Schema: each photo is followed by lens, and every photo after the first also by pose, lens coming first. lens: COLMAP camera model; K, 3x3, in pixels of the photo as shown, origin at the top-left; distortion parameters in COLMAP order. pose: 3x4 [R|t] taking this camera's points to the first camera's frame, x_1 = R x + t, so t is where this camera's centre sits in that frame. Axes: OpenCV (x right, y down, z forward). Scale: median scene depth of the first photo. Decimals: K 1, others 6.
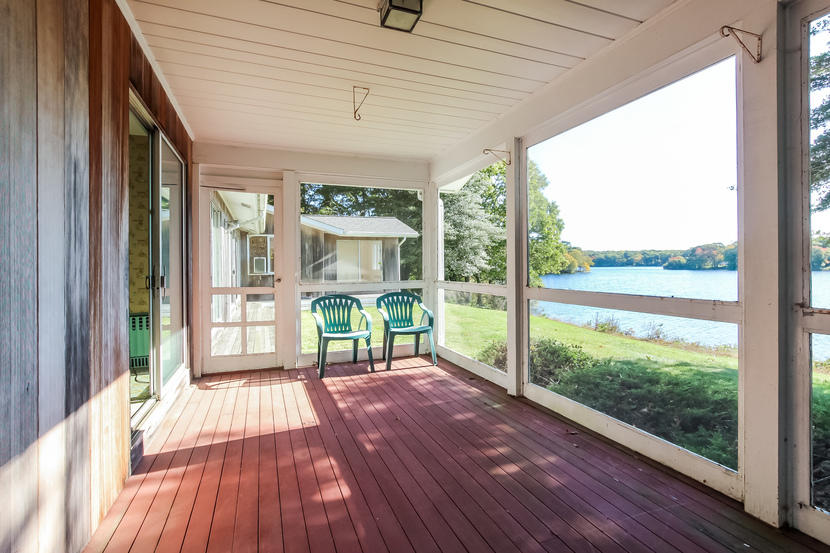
lens RADIAL K [[386.3, 0, 394.9], [0, 386.3, 264.5], [0, 0, 1]] dist [-0.009877, 0.000314]
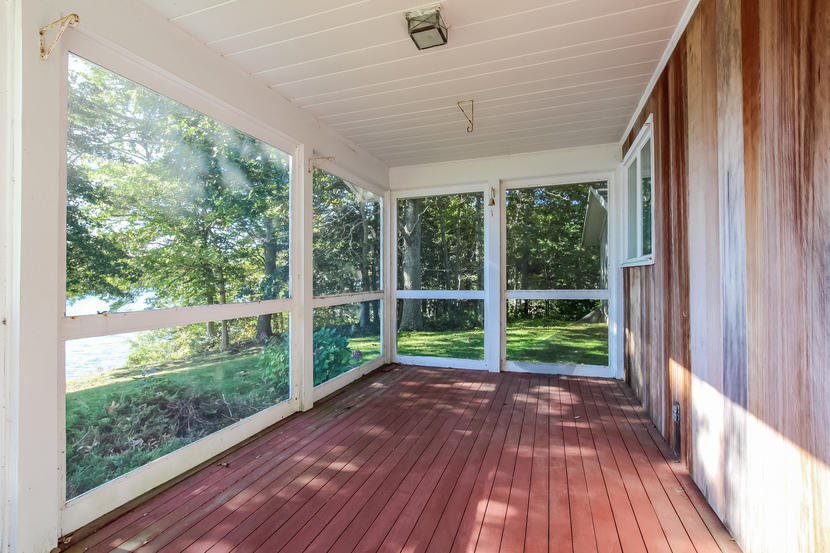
lens RADIAL K [[386.3, 0, 413.1], [0, 386.3, 274.6], [0, 0, 1]] dist [-0.009877, 0.000314]
pose [[-0.781600, 0.018567, 0.623504, -0.590885], [0.010177, 0.999803, -0.017015, 0.003327], [-0.623698, -0.006953, -0.781635, 1.803258]]
